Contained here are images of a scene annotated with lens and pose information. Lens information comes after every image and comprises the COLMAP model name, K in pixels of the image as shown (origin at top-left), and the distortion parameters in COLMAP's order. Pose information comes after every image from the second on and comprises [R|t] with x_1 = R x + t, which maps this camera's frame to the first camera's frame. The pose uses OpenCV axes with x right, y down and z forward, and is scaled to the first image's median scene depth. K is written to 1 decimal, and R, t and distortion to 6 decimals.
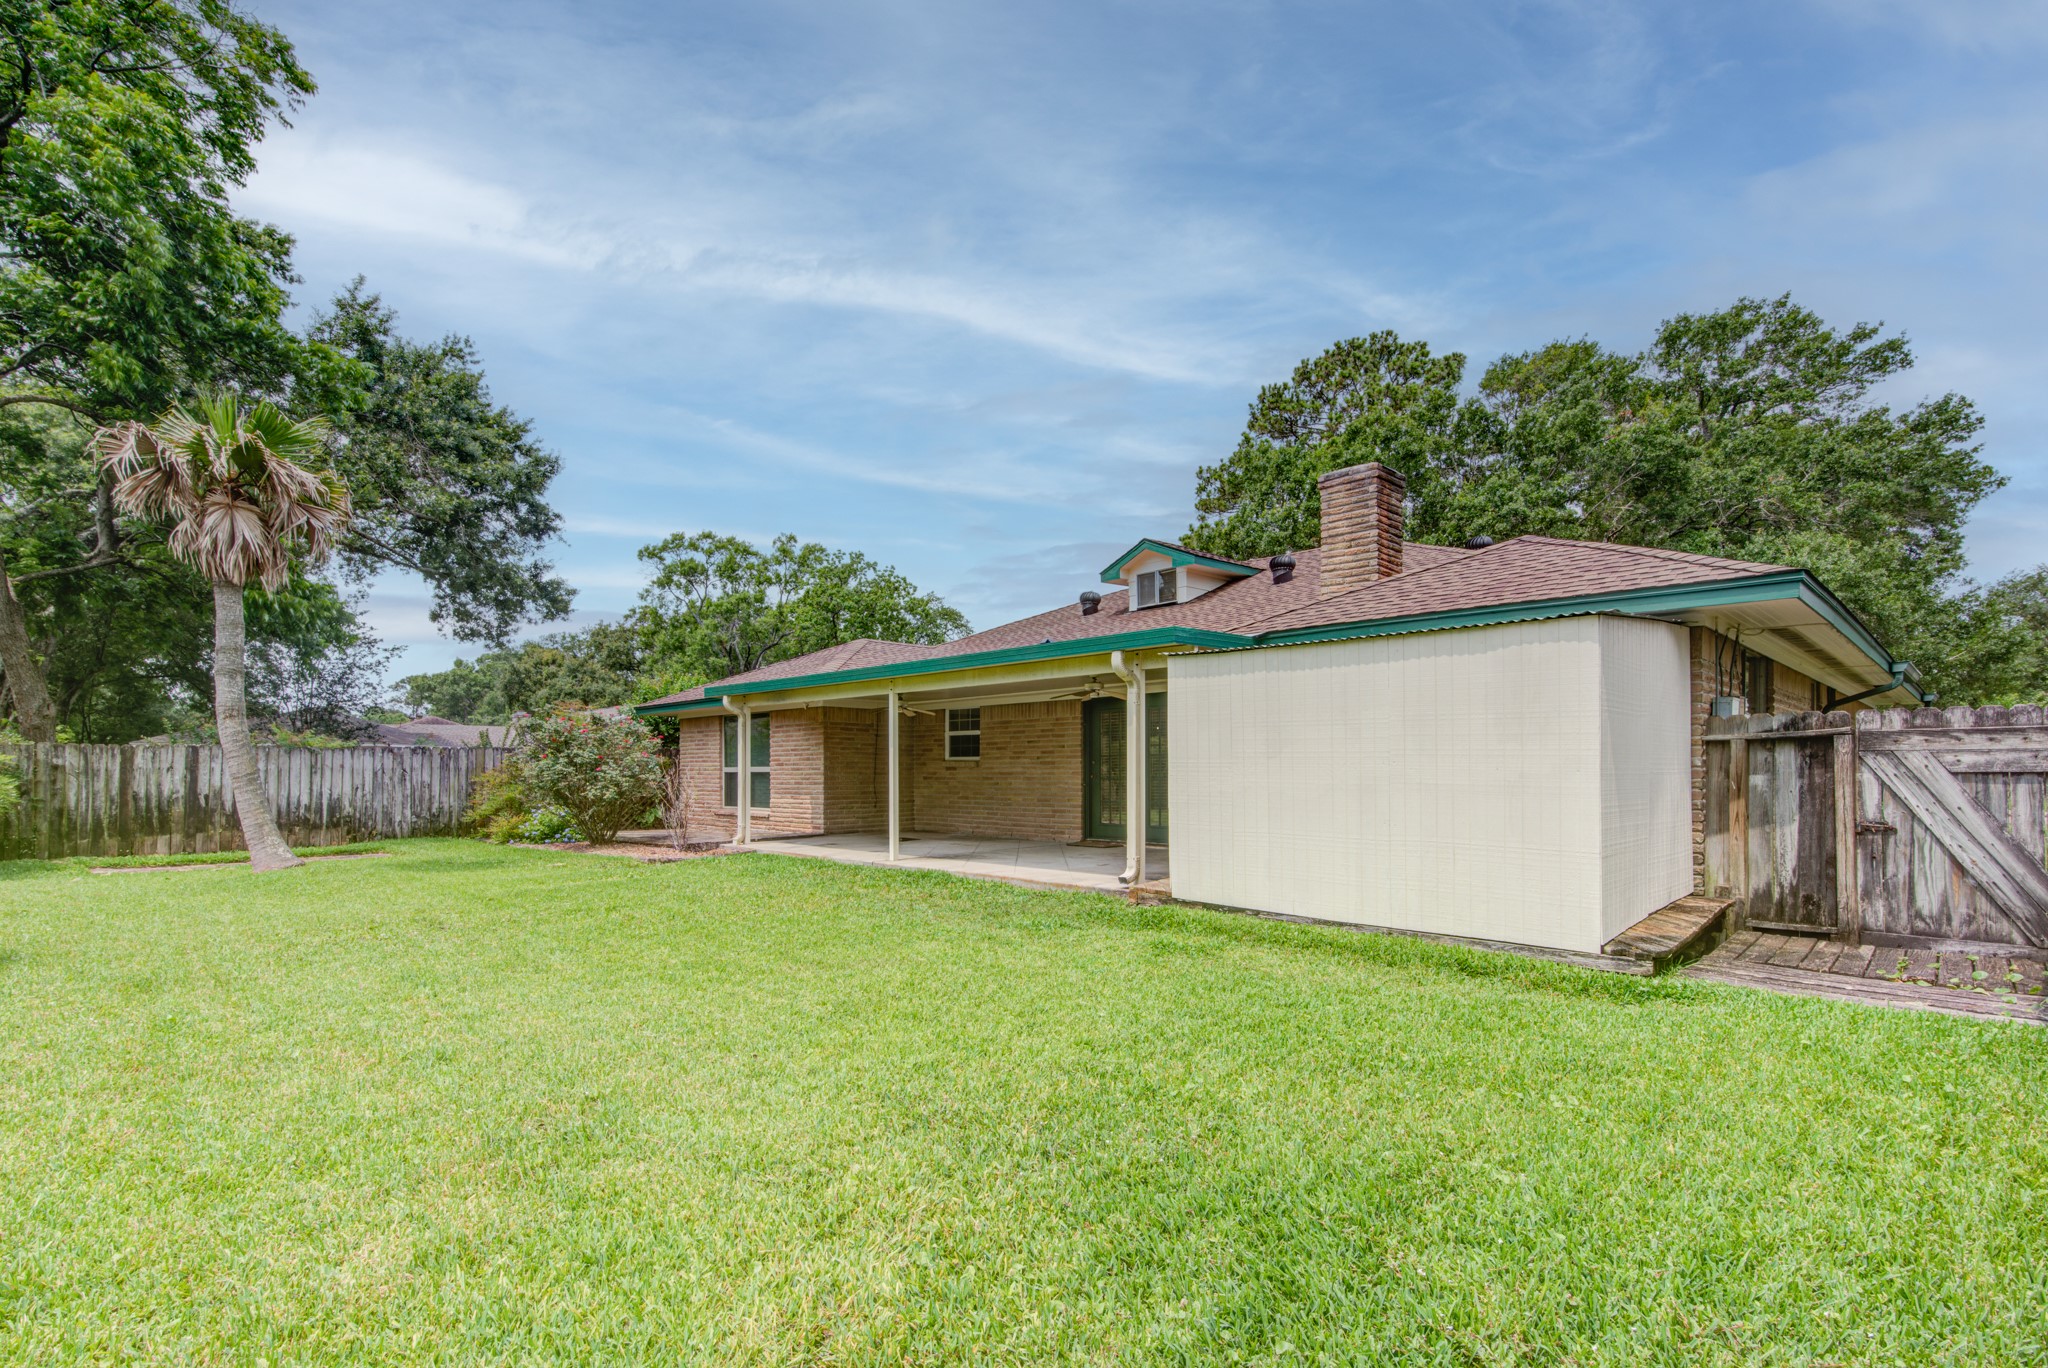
lens RADIAL K [[929.5, 0, 1021.4], [0, 929.5, 724.1], [0, 0, 1]] dist [0.003437, 0.000884]
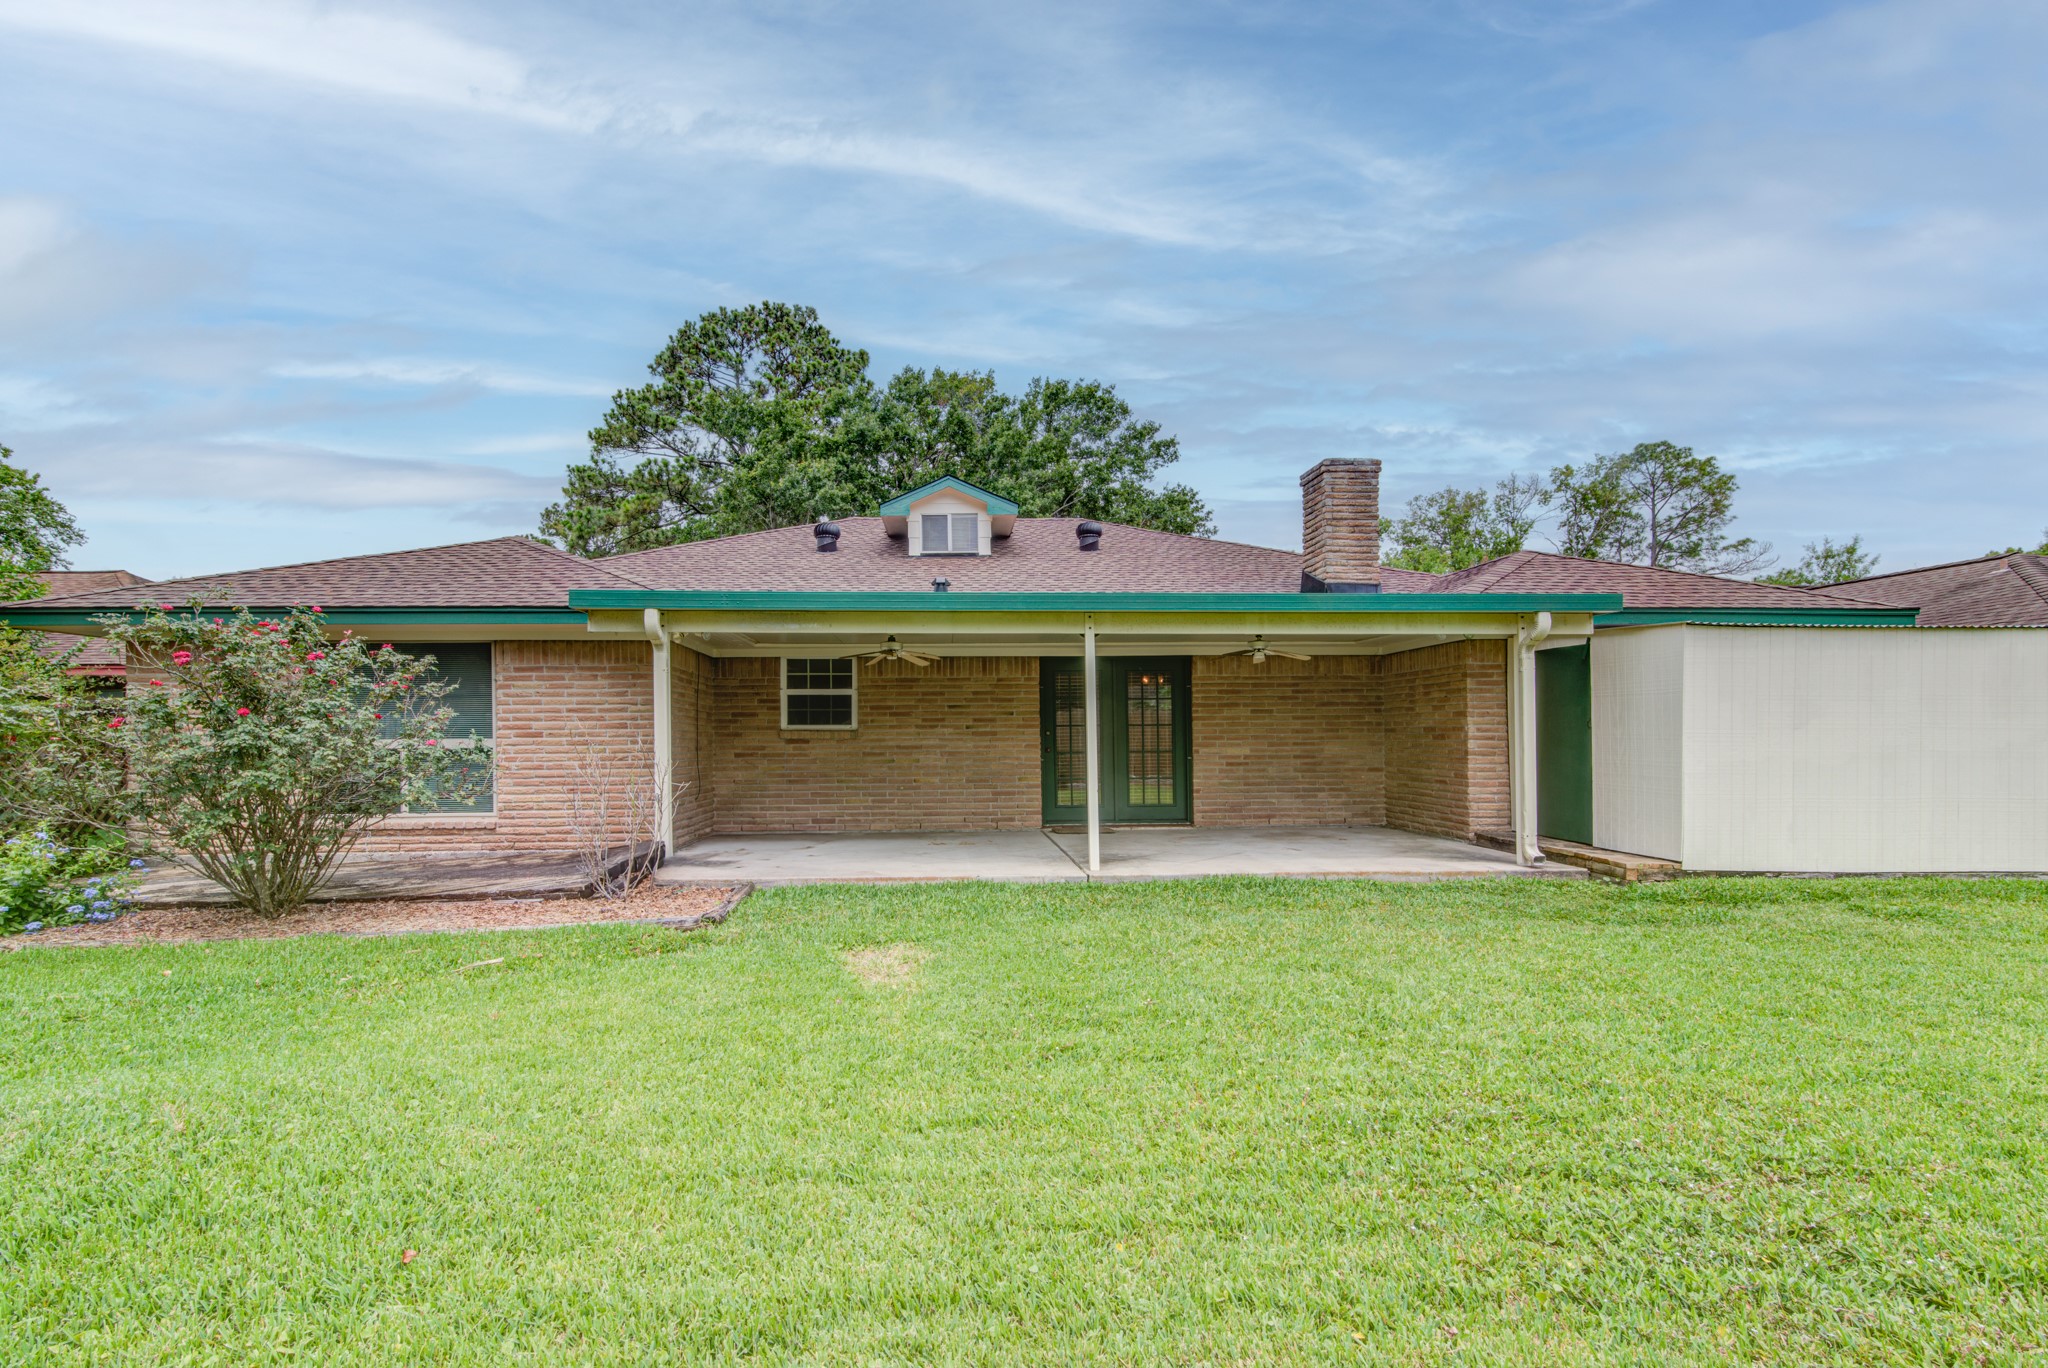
lens RADIAL K [[929.5, 0, 1021.4], [0, 929.5, 724.1], [0, 0, 1]] dist [0.003437, 0.000884]
pose [[0.681713, 0.016173, 0.731441, -0.549730], [-0.035345, 0.999316, 0.010845, 0.024306], [-0.730765, -0.033246, 0.681819, 0.445146]]
